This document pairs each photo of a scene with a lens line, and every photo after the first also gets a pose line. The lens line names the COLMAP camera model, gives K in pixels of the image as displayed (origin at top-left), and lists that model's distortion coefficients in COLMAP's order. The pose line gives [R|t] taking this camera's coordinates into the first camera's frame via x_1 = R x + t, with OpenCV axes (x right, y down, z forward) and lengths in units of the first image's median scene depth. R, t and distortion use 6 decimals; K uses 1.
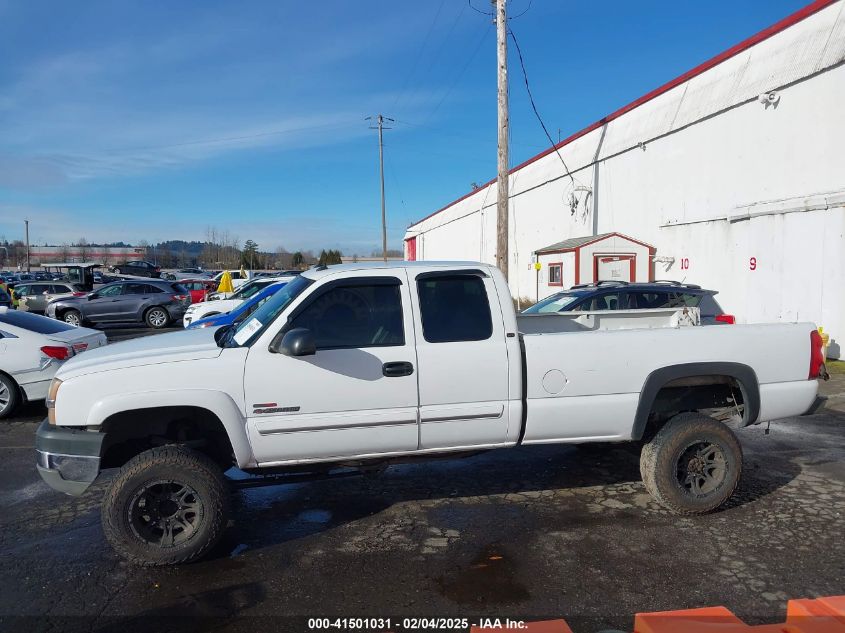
lens RADIAL K [[671.1, 0, 428.7], [0, 671.1, 305.4], [0, 0, 1]] dist [0.057369, -0.083006]
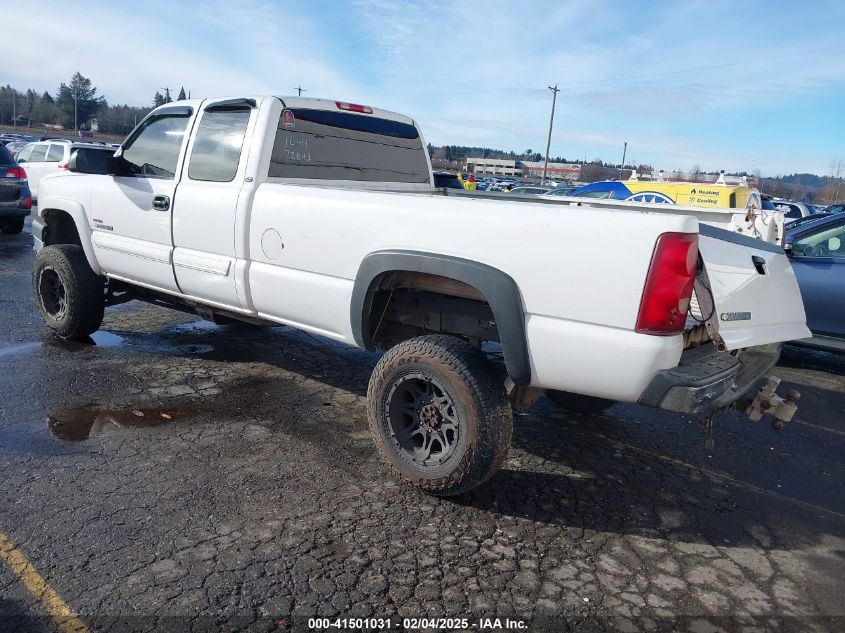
lens RADIAL K [[671.1, 0, 428.7], [0, 671.1, 305.4], [0, 0, 1]] dist [0.057369, -0.083006]
pose [[0.636760, 0.198846, -0.744981, 0.860691], [-0.125082, 0.980016, 0.154668, 0.037031], [0.760849, -0.005303, 0.648908, 0.599305]]
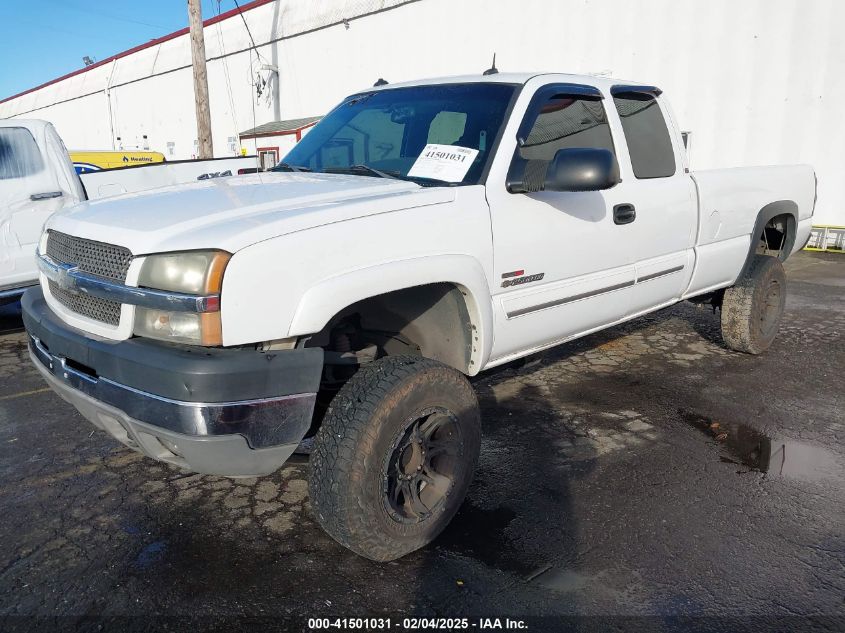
lens RADIAL K [[671.1, 0, 428.7], [0, 671.1, 305.4], [0, 0, 1]] dist [0.057369, -0.083006]
pose [[0.827789, -0.111362, 0.549876, -0.589930], [0.034178, 0.988292, 0.148699, 0.069455], [-0.559997, -0.104298, 0.821904, 0.447470]]
